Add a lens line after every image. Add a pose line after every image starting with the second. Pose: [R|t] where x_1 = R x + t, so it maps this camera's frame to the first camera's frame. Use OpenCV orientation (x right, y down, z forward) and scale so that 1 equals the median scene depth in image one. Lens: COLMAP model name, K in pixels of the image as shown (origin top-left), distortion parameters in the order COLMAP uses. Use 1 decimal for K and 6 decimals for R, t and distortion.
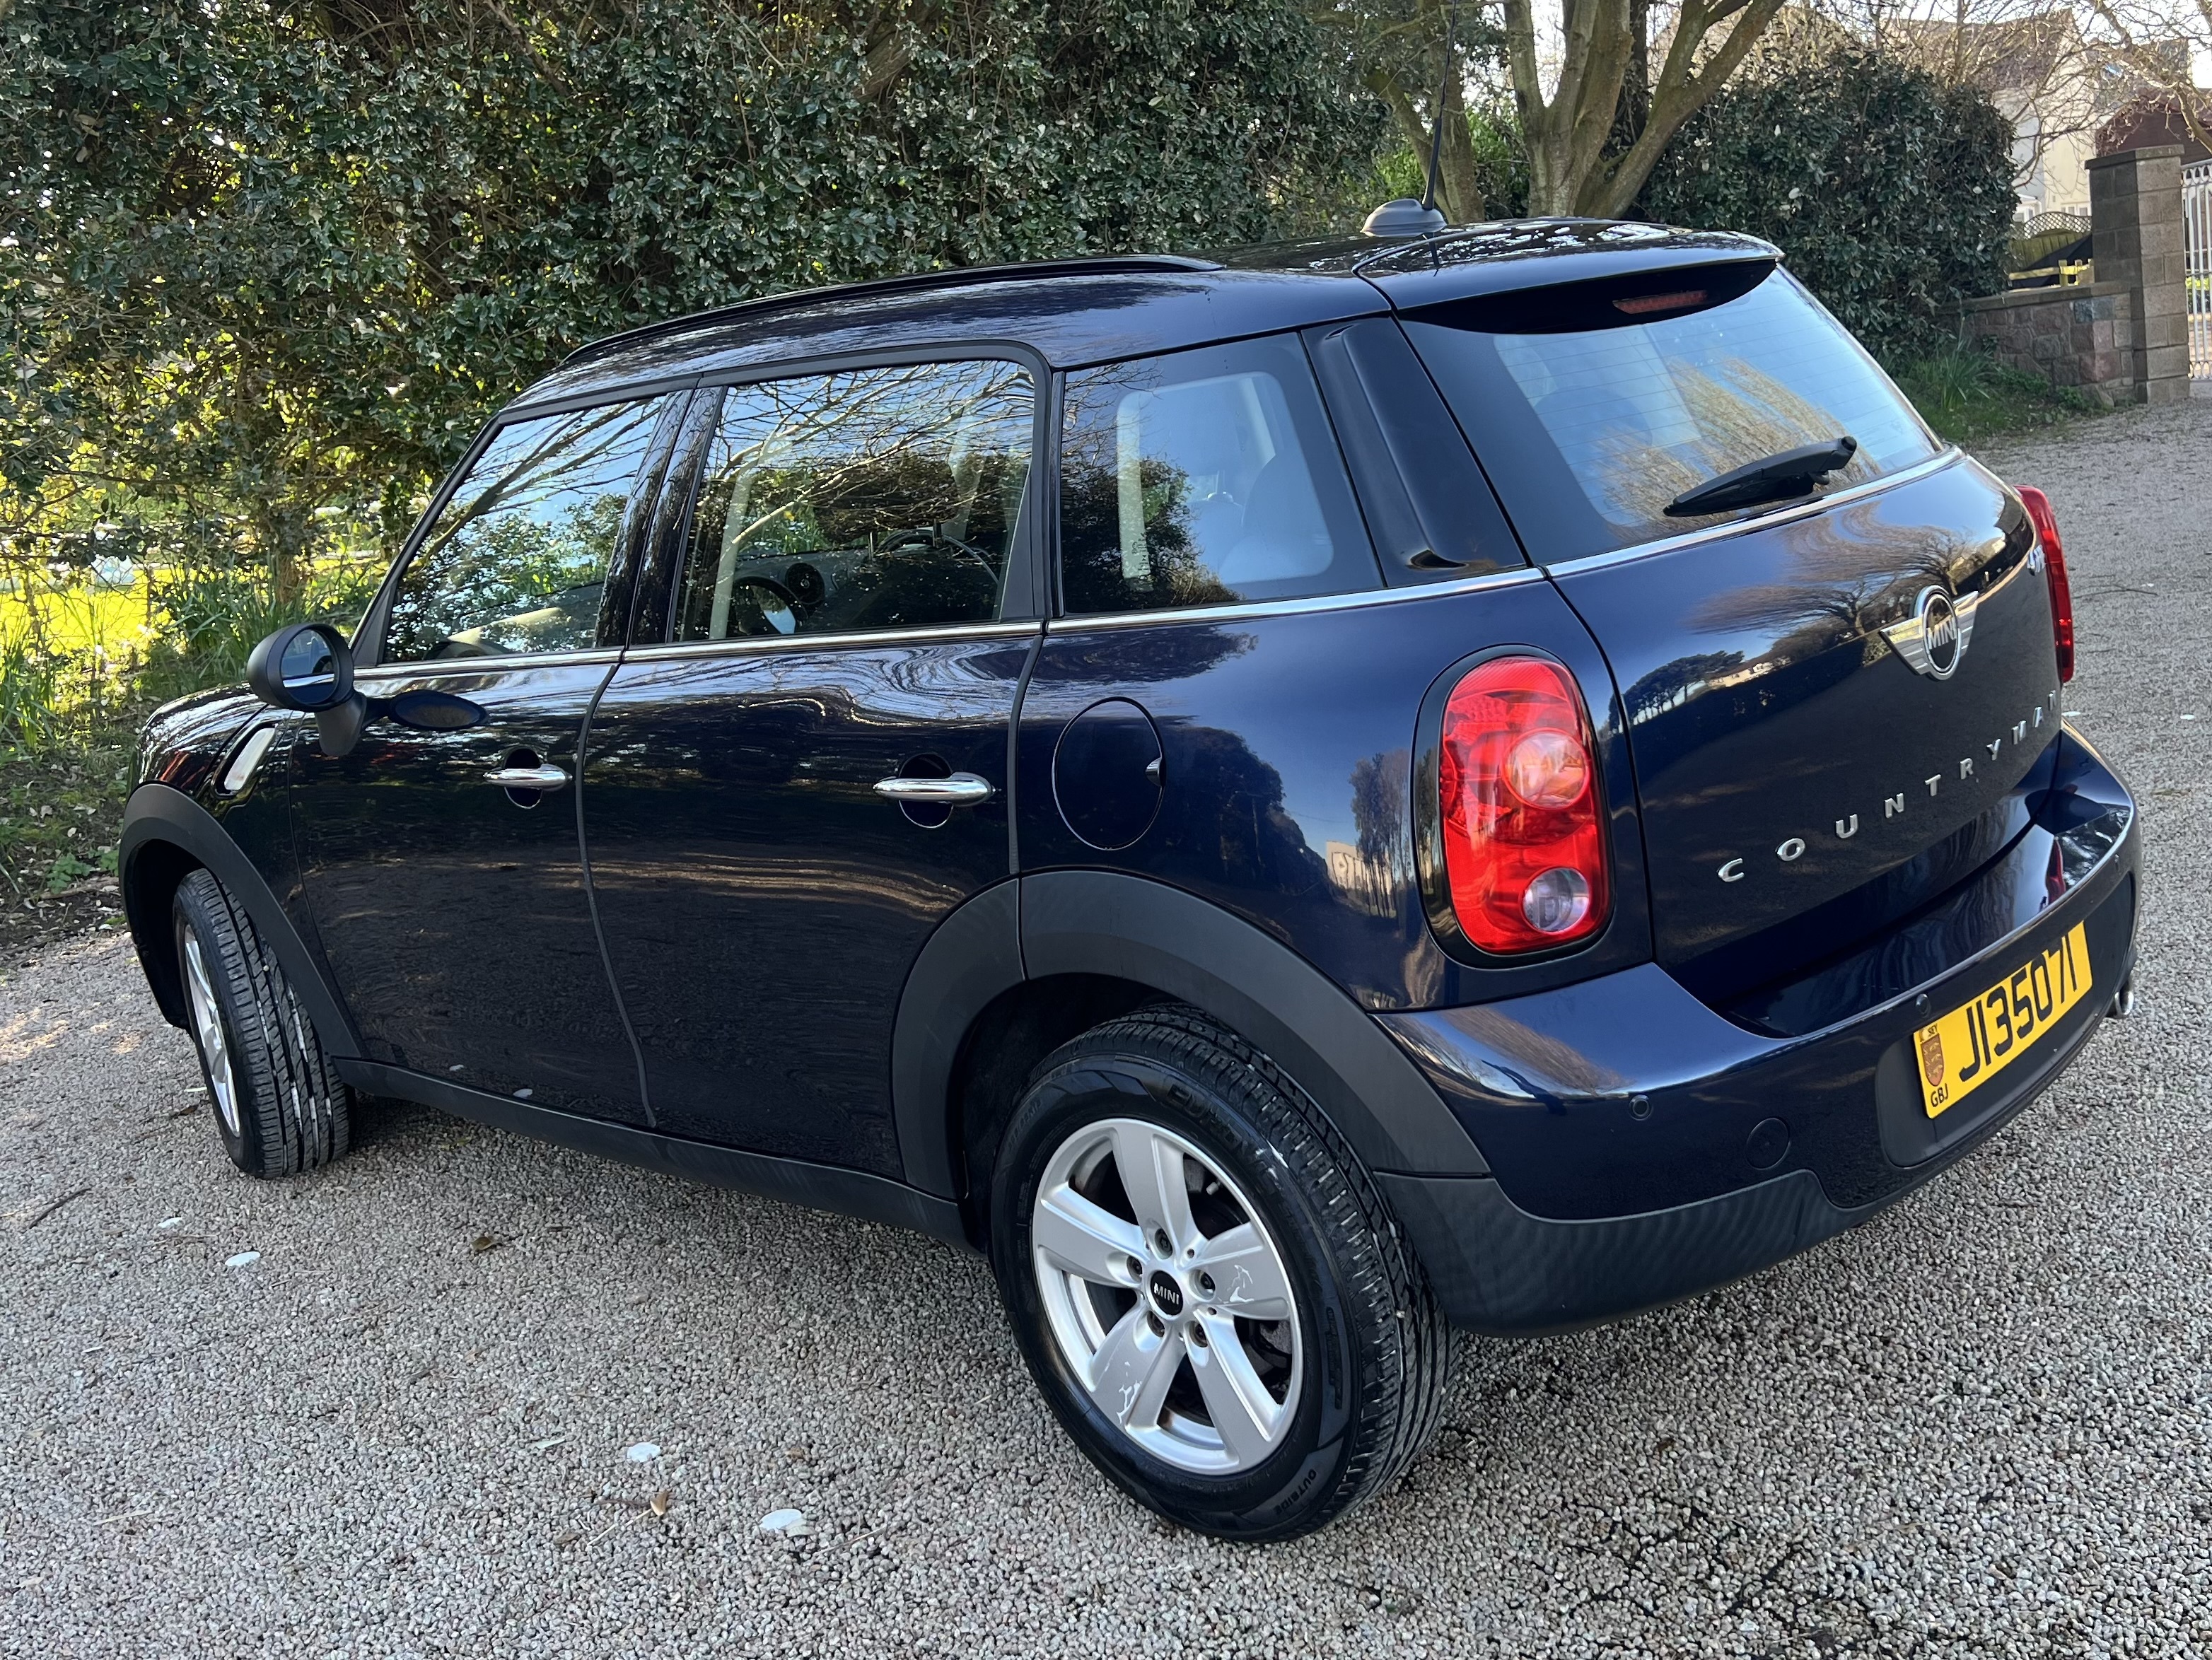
lens RADIAL K [[1691.2, 0, 1100.7], [0, 1691.2, 809.5], [0, 0, 1]] dist [0.008913, -0.011109]
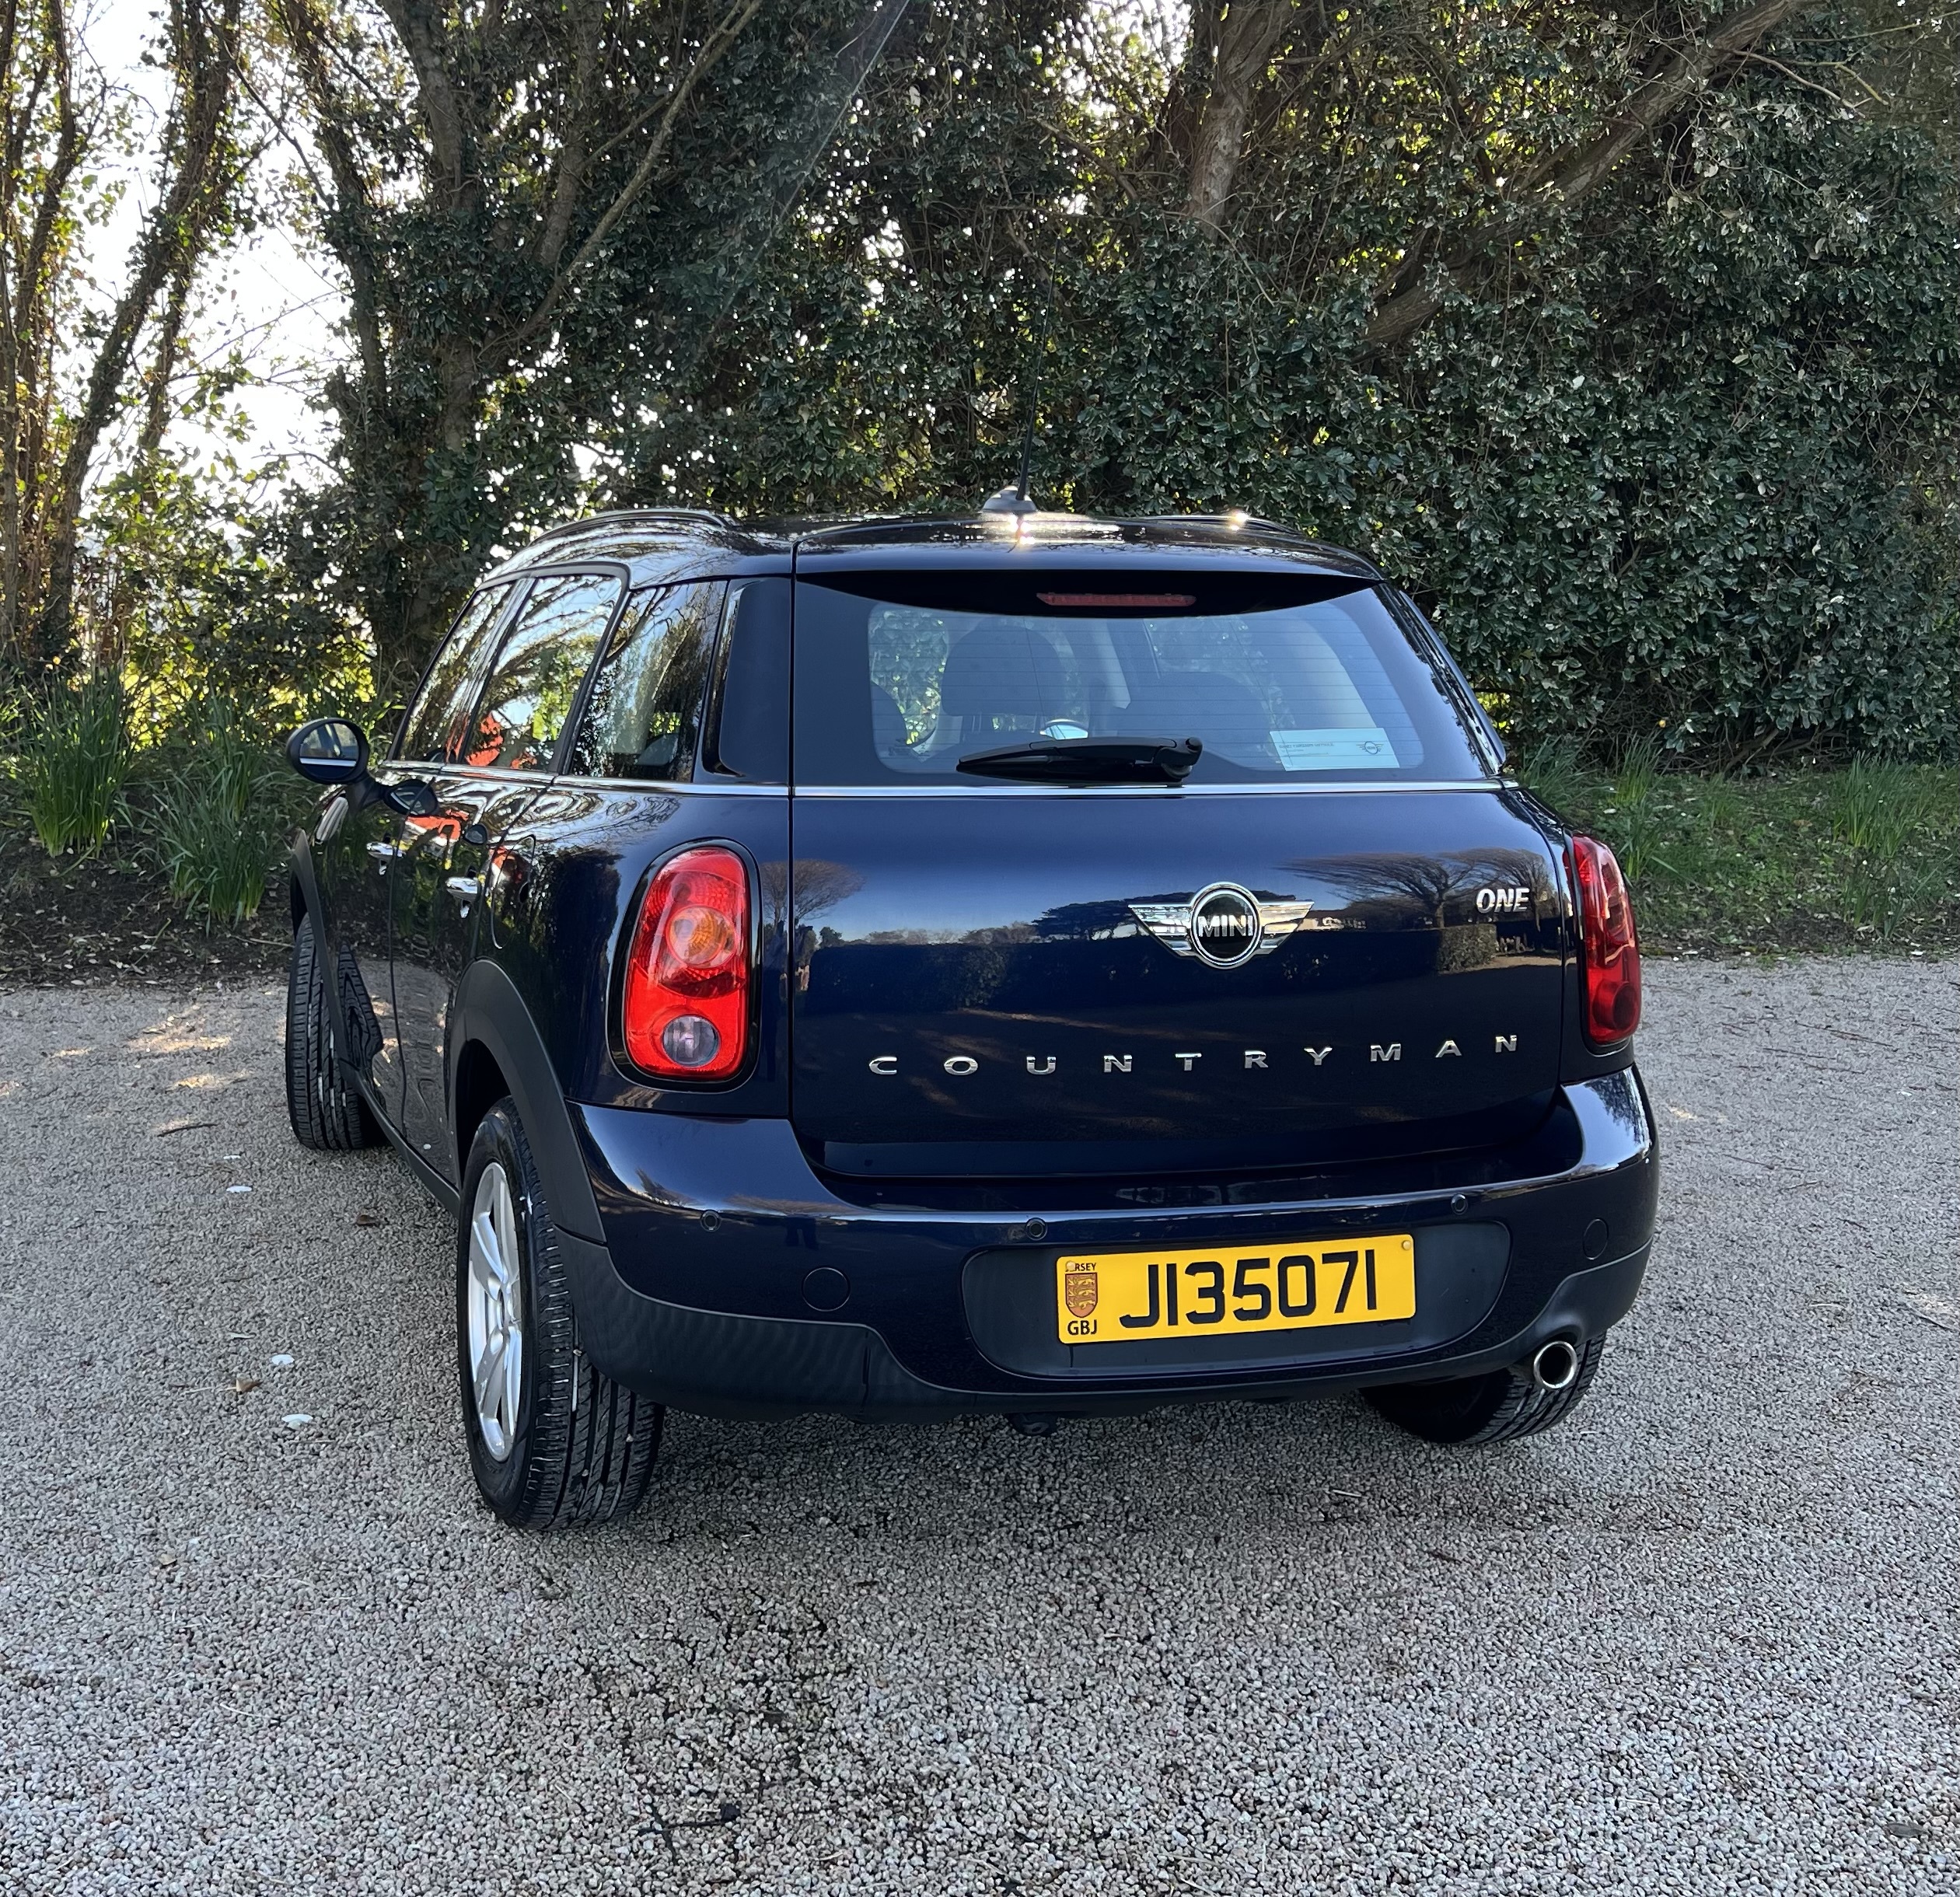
lens RADIAL K [[1888.8, 0, 986.5], [0, 1888.8, 962.1], [0, 0, 1]] dist [0.003891, 0.000000]
pose [[0.880634, 0.201219, -0.428945, 0.218273], [-0.228274, 0.973523, -0.011971, -0.007787], [0.415179, 0.108460, 0.903251, -0.037199]]
